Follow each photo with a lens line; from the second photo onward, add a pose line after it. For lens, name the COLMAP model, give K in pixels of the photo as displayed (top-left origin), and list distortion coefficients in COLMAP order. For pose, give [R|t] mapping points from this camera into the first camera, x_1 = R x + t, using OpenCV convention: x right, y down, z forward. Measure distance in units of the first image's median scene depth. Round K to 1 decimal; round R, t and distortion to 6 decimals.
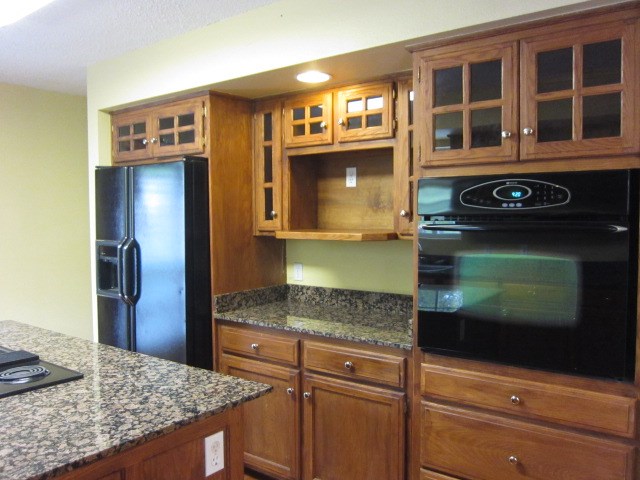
lens RADIAL K [[530.3, 0, 320.0], [0, 530.3, 240.0], [0, 0, 1]] dist [-0.104530, 0.088801]
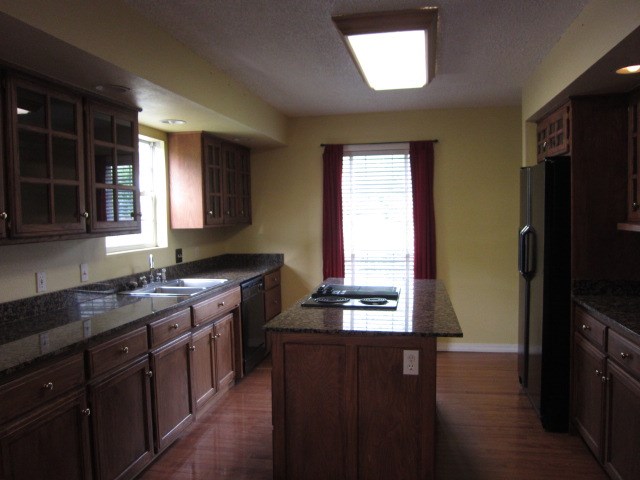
lens RADIAL K [[530.3, 0, 320.0], [0, 530.3, 240.0], [0, 0, 1]] dist [-0.104530, 0.088801]
pose [[0.435223, 0.041637, -0.899359, 0.560846], [-0.023475, 0.999115, 0.034895, -0.003489], [0.900017, 0.005925, 0.435815, 0.032602]]
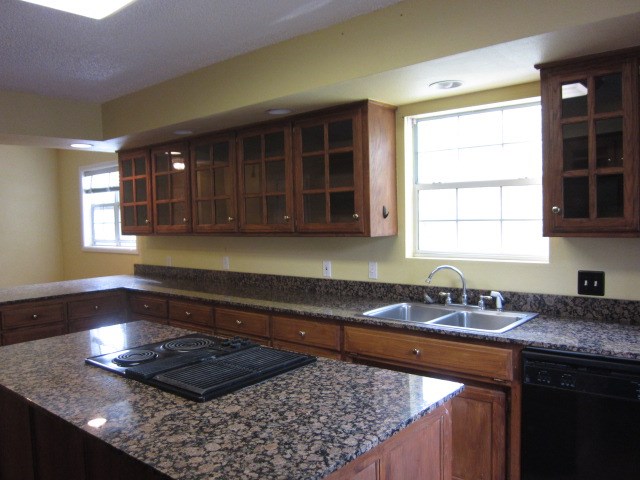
lens RADIAL K [[530.3, 0, 320.0], [0, 530.3, 240.0], [0, 0, 1]] dist [-0.104530, 0.088801]
pose [[-0.997035, 0.032146, 0.069917, -0.661049], [0.038550, 0.994988, 0.092263, -0.066527], [-0.066600, 0.094685, -0.993277, 1.272602]]
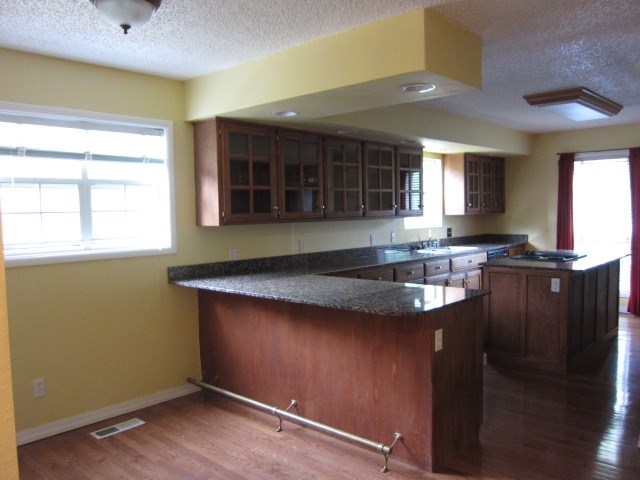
lens RADIAL K [[530.3, 0, 320.0], [0, 530.3, 240.0], [0, 0, 1]] dist [-0.104530, 0.088801]
pose [[-0.096334, 0.062465, -0.993387, 1.457968], [-0.021693, 0.997660, 0.064837, -0.002518], [0.995113, 0.027795, -0.094753, -0.024799]]
